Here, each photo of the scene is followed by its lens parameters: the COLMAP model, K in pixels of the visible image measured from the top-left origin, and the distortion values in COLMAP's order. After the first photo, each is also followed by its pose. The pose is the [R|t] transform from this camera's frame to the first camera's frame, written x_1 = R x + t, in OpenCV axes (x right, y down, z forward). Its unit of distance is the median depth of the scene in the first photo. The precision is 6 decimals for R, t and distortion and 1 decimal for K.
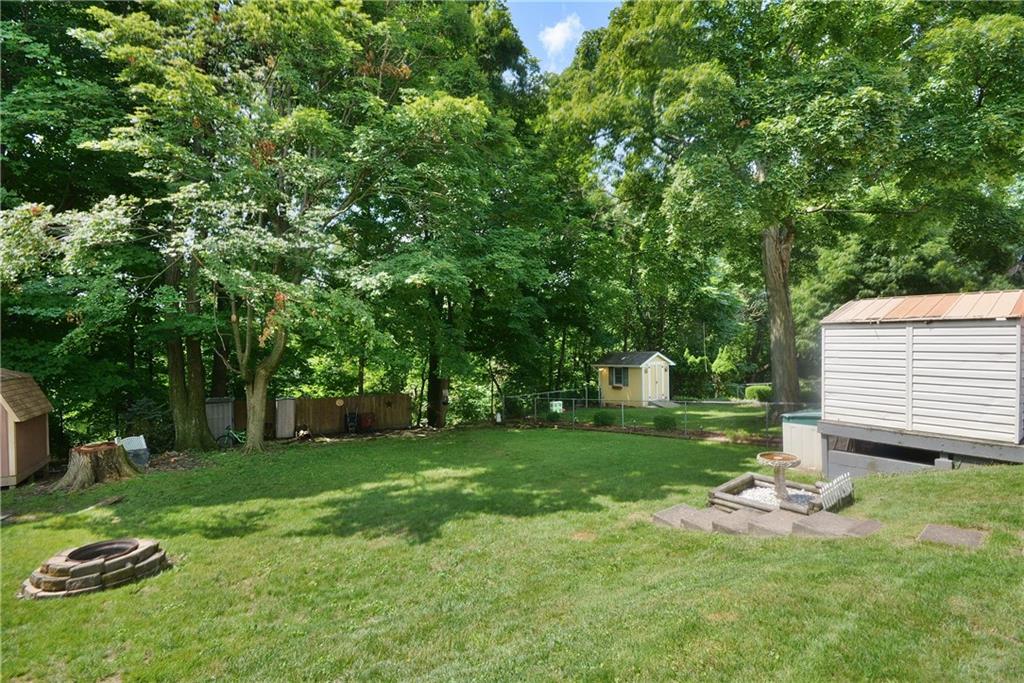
lens RADIAL K [[448.2, 0, 510.9], [0, 448.2, 343.0], [0, 0, 1]] dist [0.002779, -0.008362]
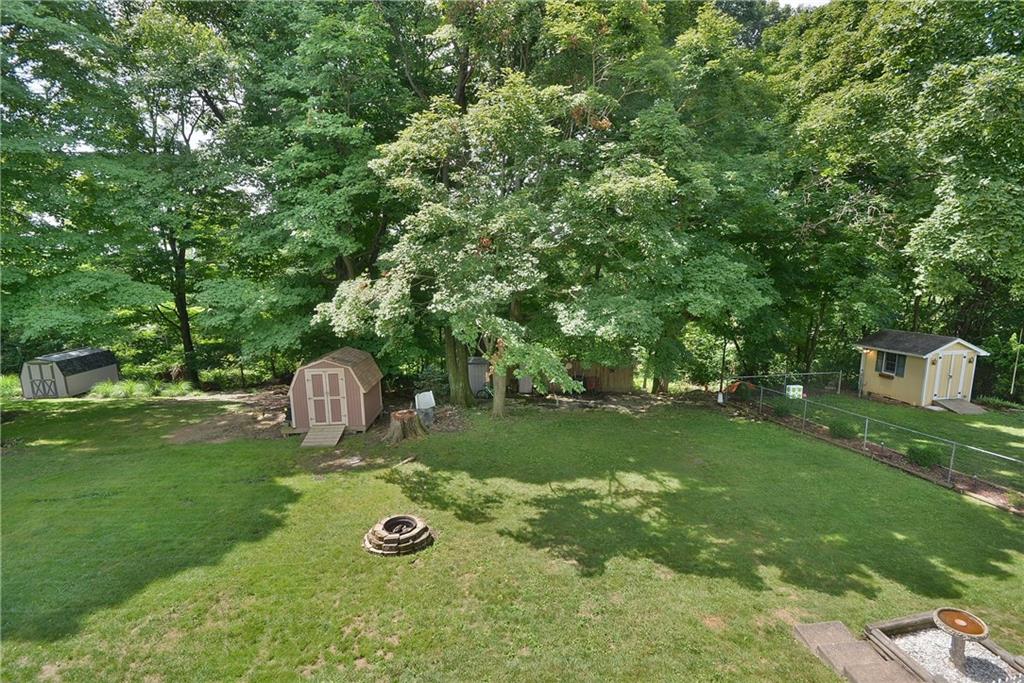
lens RADIAL K [[448.2, 0, 513.1], [0, 448.2, 338.3], [0, 0, 1]] dist [0.002779, -0.008362]
pose [[0.862523, 0.075508, -0.500353, 0.167832], [0.006698, 0.987014, 0.160496, -0.333816], [0.505974, -0.141783, 0.850816, -0.085399]]
